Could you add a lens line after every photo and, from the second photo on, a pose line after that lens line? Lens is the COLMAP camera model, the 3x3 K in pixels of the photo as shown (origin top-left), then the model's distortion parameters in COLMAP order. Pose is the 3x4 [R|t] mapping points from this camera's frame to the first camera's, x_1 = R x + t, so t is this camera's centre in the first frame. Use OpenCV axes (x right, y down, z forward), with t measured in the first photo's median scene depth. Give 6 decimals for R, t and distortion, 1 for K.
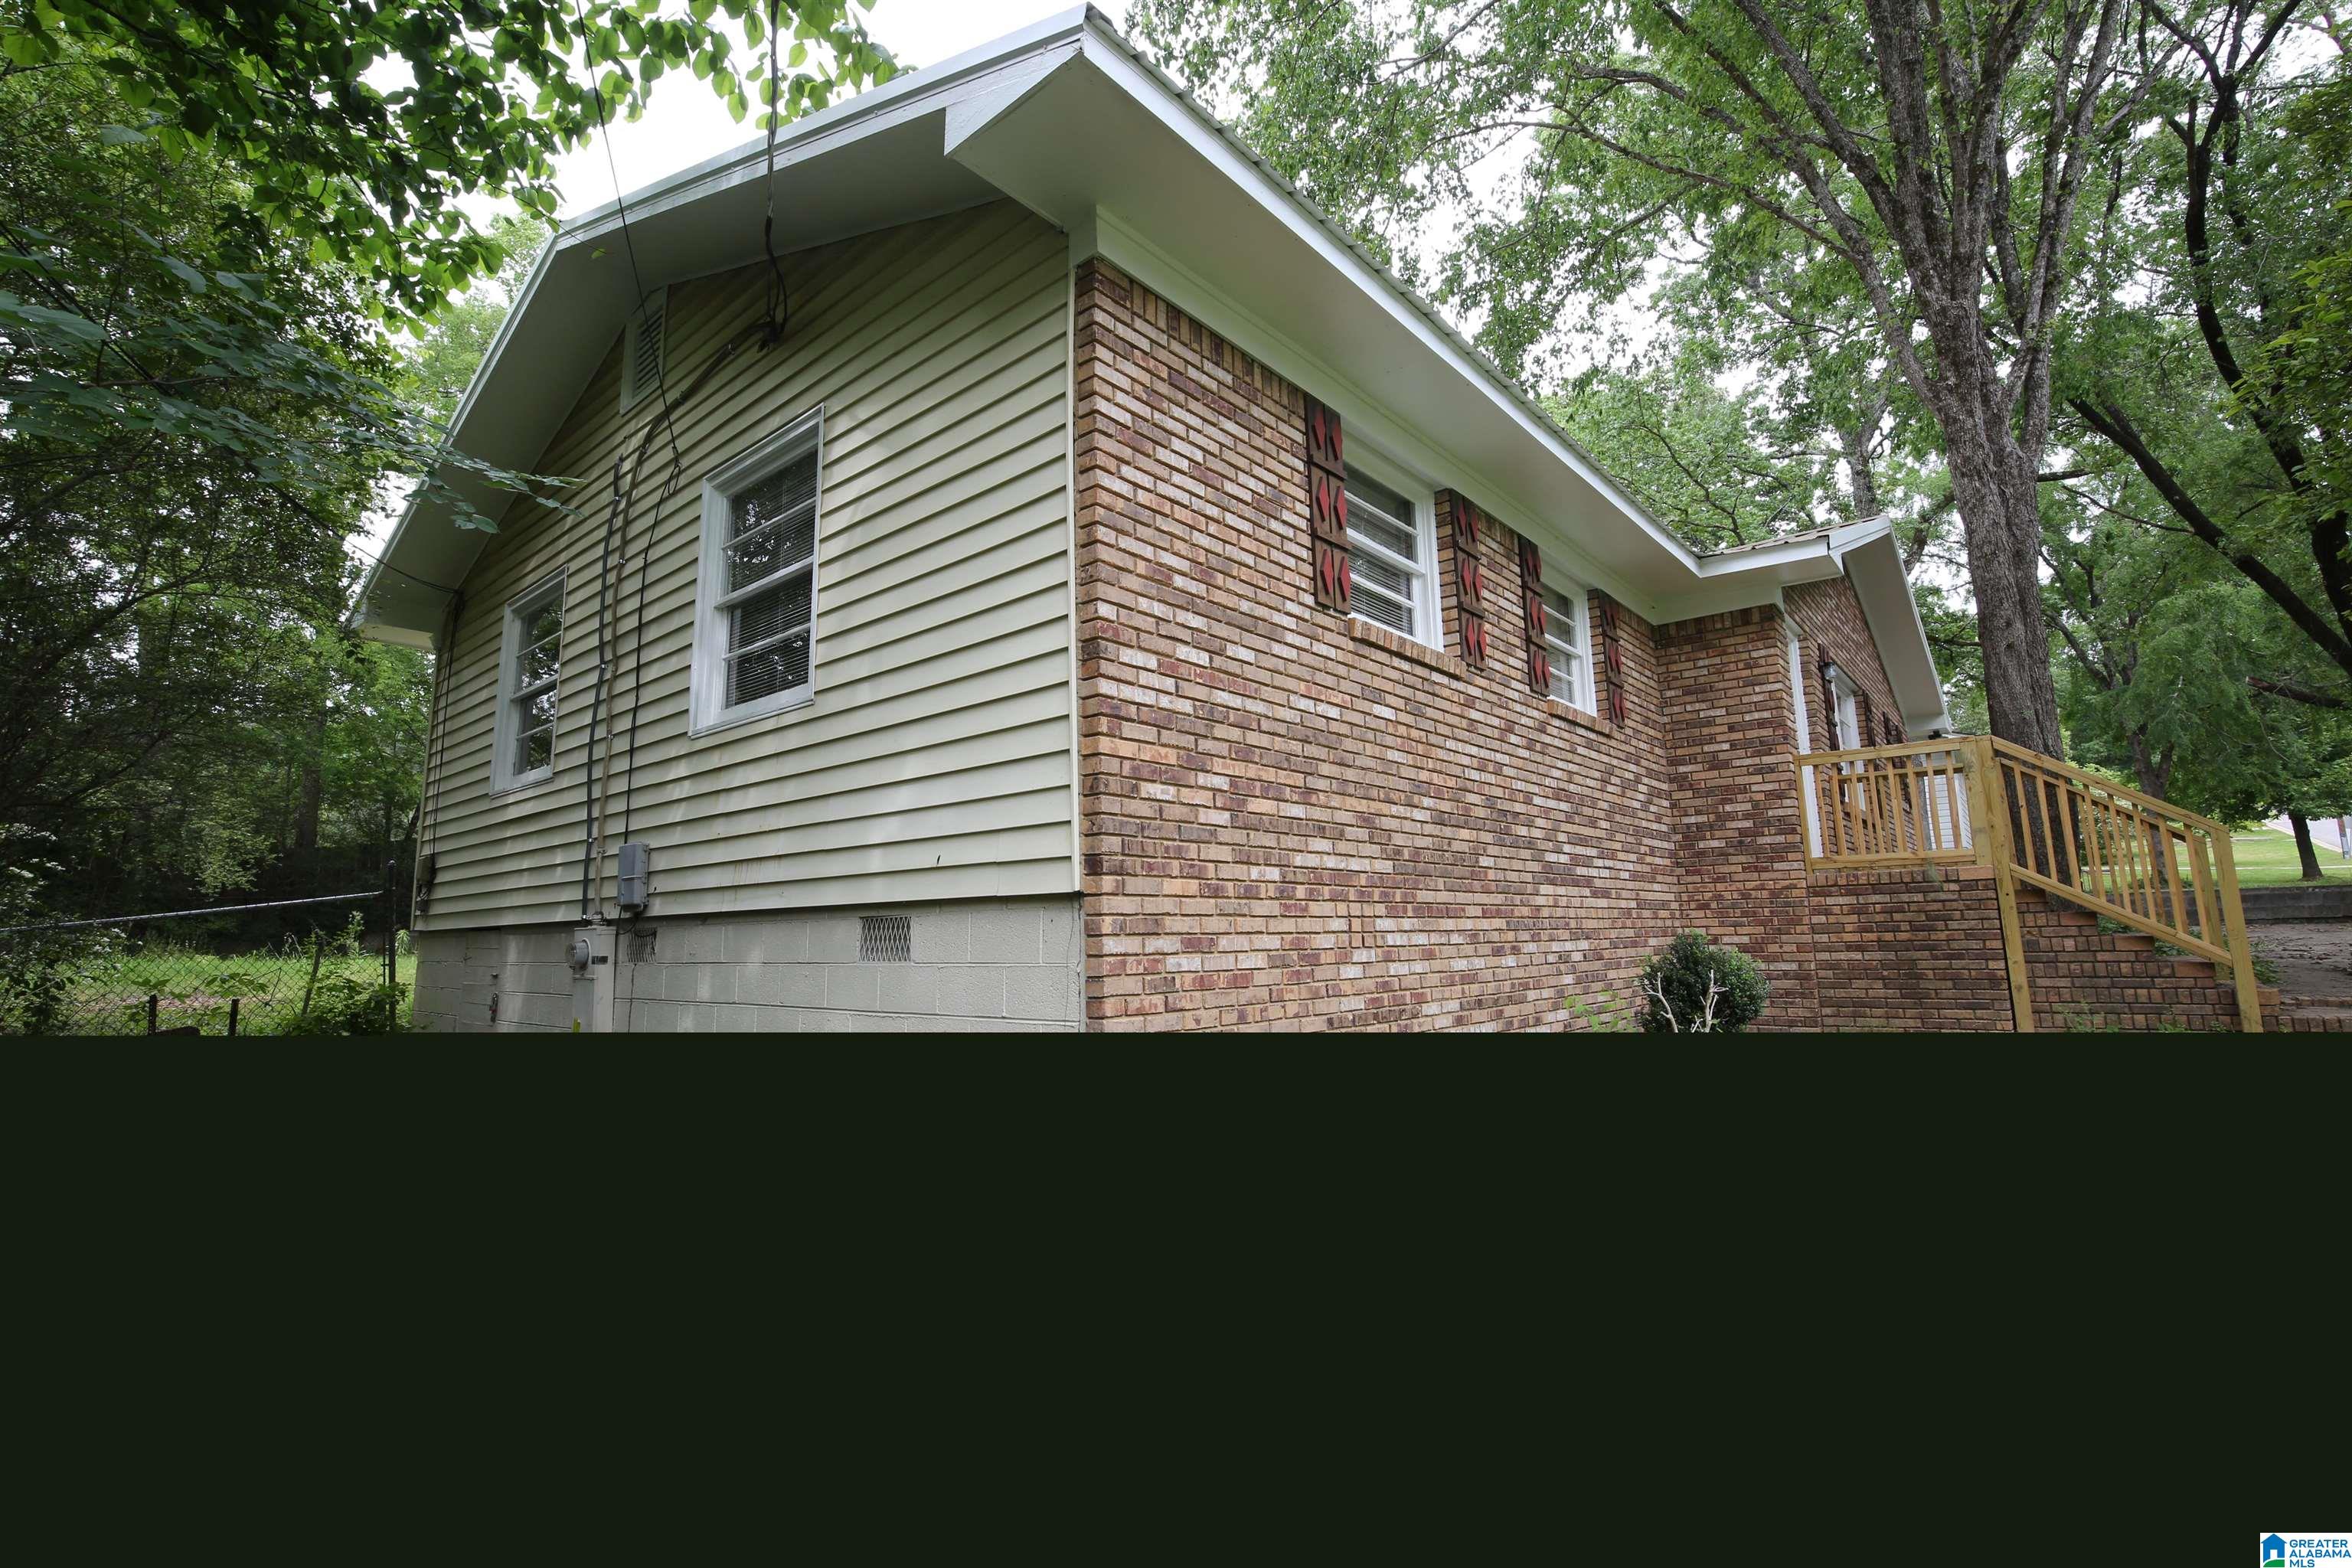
lens RADIAL K [[1073.0, 0, 1166.8], [0, 1073.0, 783.5], [0, 0, 1]] dist [-0.030622, 0.000303]
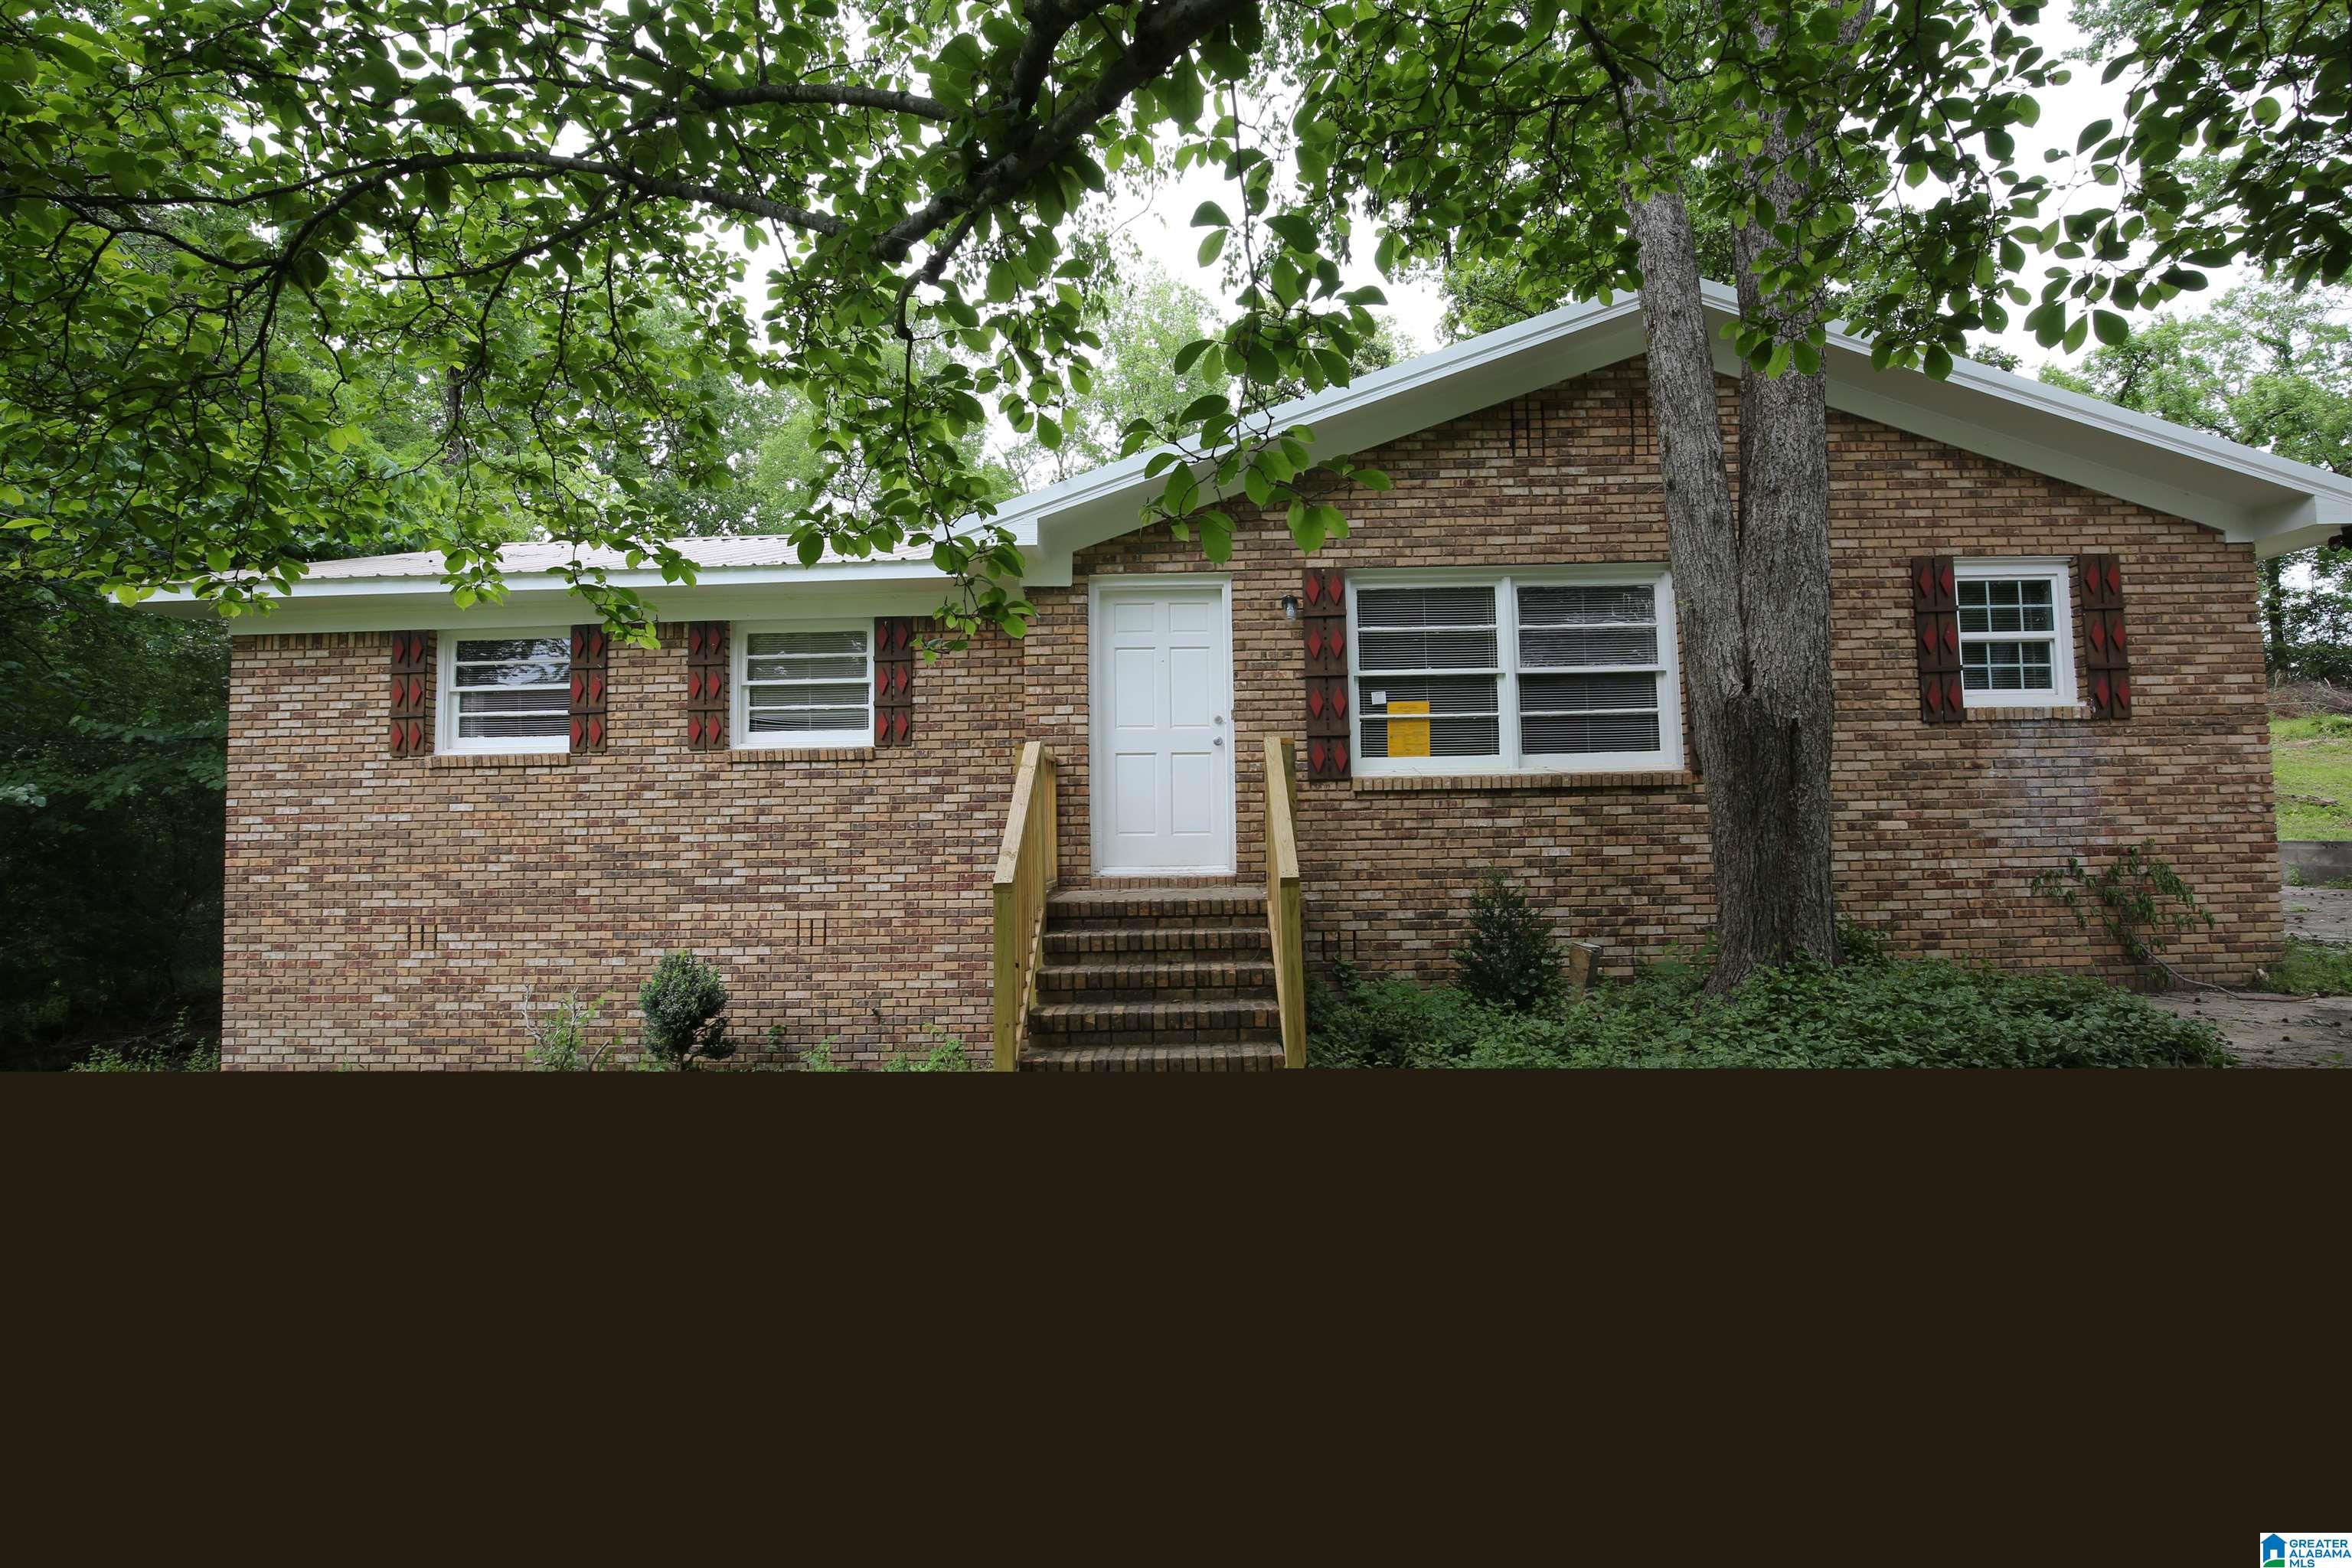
lens RADIAL K [[1073.0, 0, 1166.8], [0, 1073.0, 783.5], [0, 0, 1]] dist [-0.030622, 0.000303]
pose [[0.638737, -0.026017, -0.768985, 2.401967], [0.117645, 0.990979, 0.064191, -0.089525], [0.760378, -0.131469, 0.636035, 0.896196]]
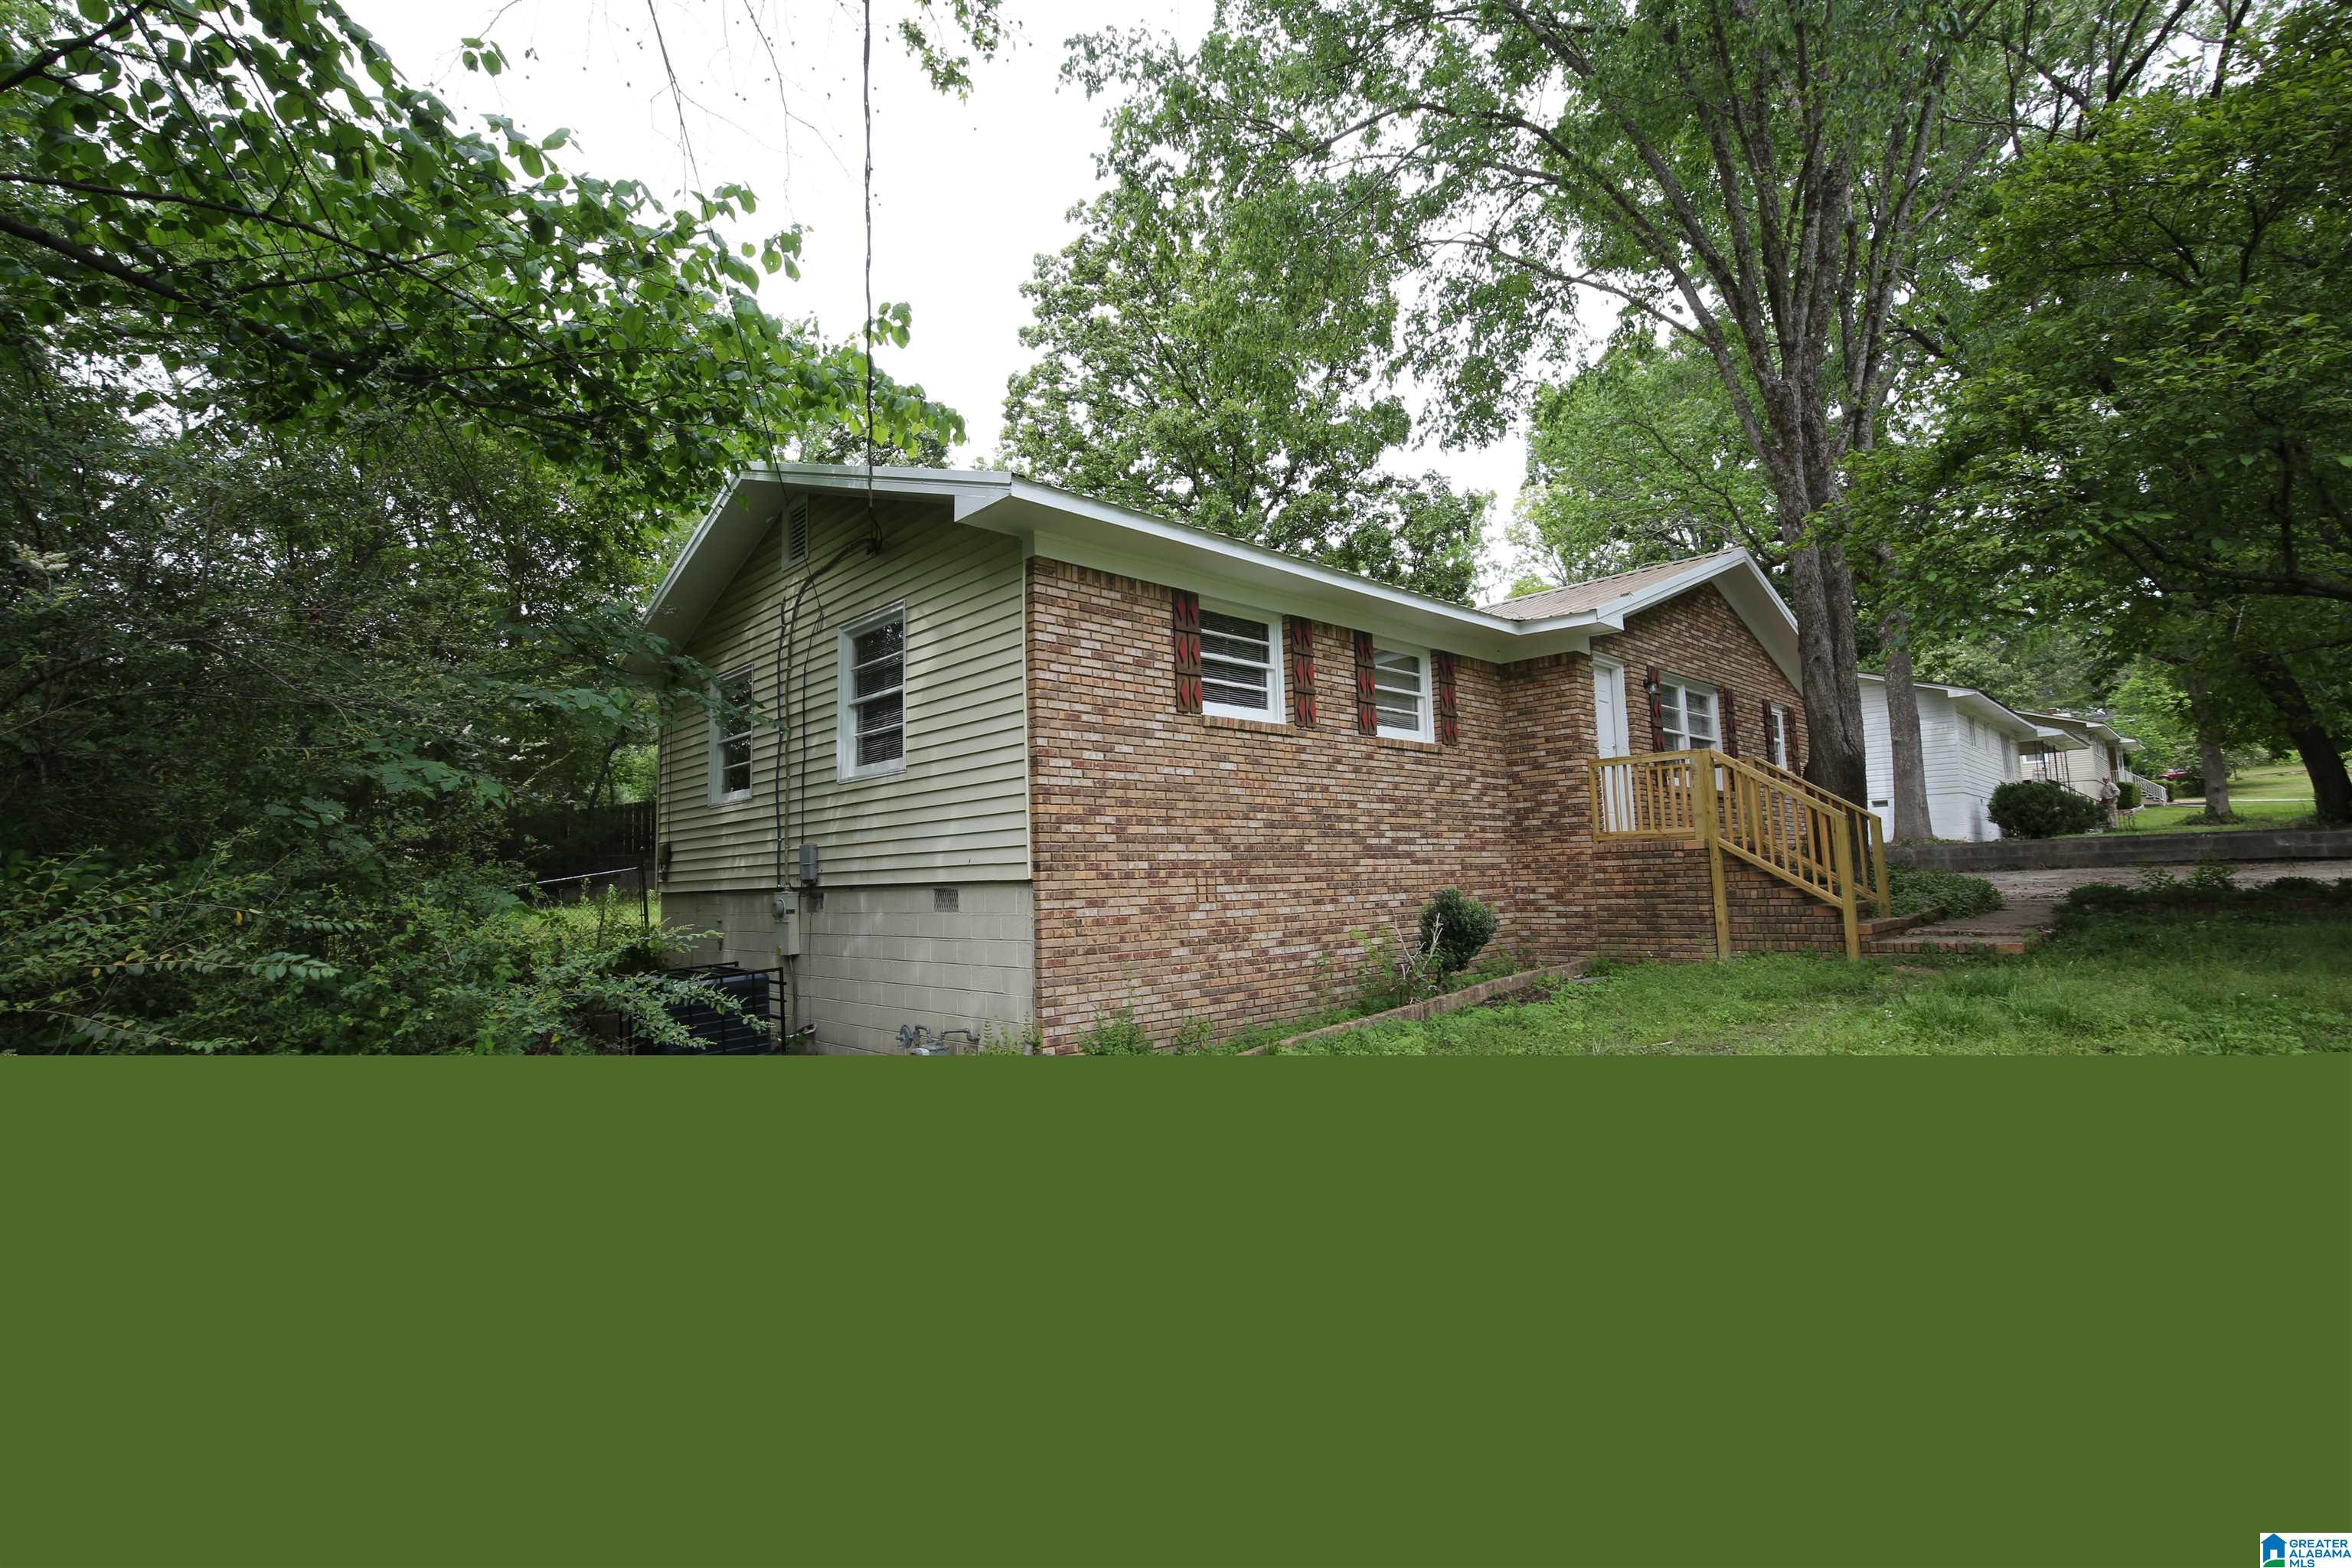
lens RADIAL K [[1073.0, 0, 1166.8], [0, 1073.0, 783.5], [0, 0, 1]] dist [-0.030622, 0.000303]
pose [[0.995178, -0.018696, -0.096282, 0.304902], [0.023981, 0.998252, 0.054023, -0.151177], [0.095104, -0.056071, 0.993887, -0.820337]]
